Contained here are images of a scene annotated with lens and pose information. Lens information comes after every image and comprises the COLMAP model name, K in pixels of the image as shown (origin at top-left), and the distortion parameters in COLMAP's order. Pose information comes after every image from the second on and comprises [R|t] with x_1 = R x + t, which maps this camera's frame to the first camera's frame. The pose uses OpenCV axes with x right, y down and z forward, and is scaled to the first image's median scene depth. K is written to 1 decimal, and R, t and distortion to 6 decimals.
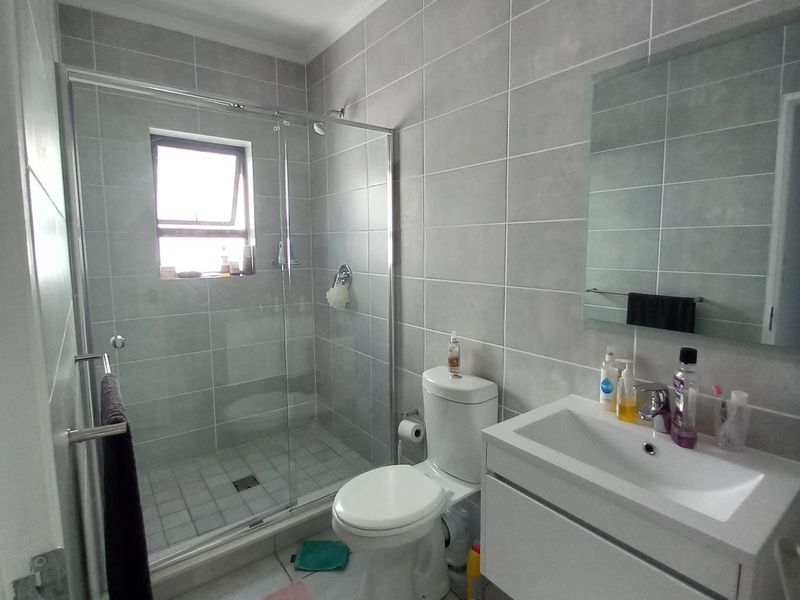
lens RADIAL K [[426.0, 0, 396.6], [0, 426.0, 295.8], [0, 0, 1]] dist [0.016780, -0.003971]
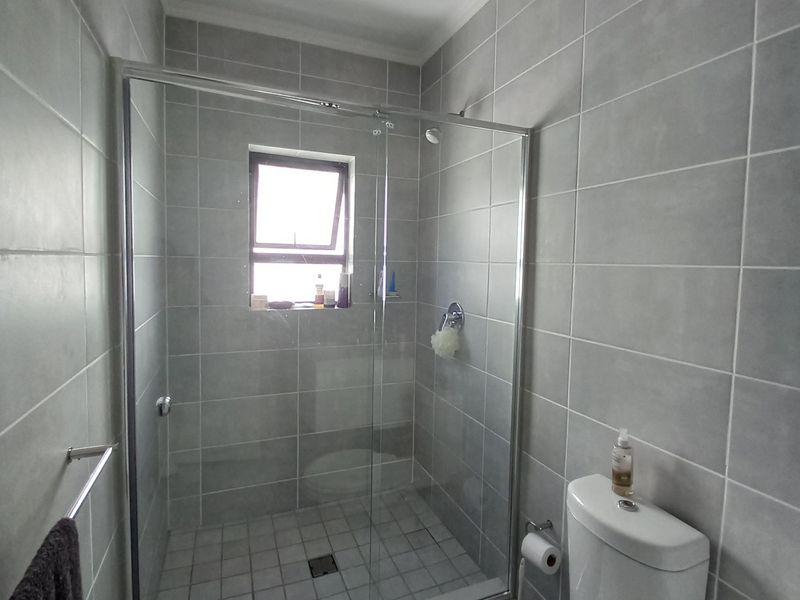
lens RADIAL K [[426.0, 0, 400.8], [0, 426.0, 292.5], [0, 0, 1]] dist [0.016780, -0.003971]
pose [[0.970082, 0.041332, -0.239235, -0.032885], [-0.052353, 0.997831, -0.039895, -0.058169], [0.237067, 0.051226, 0.970142, 0.211788]]
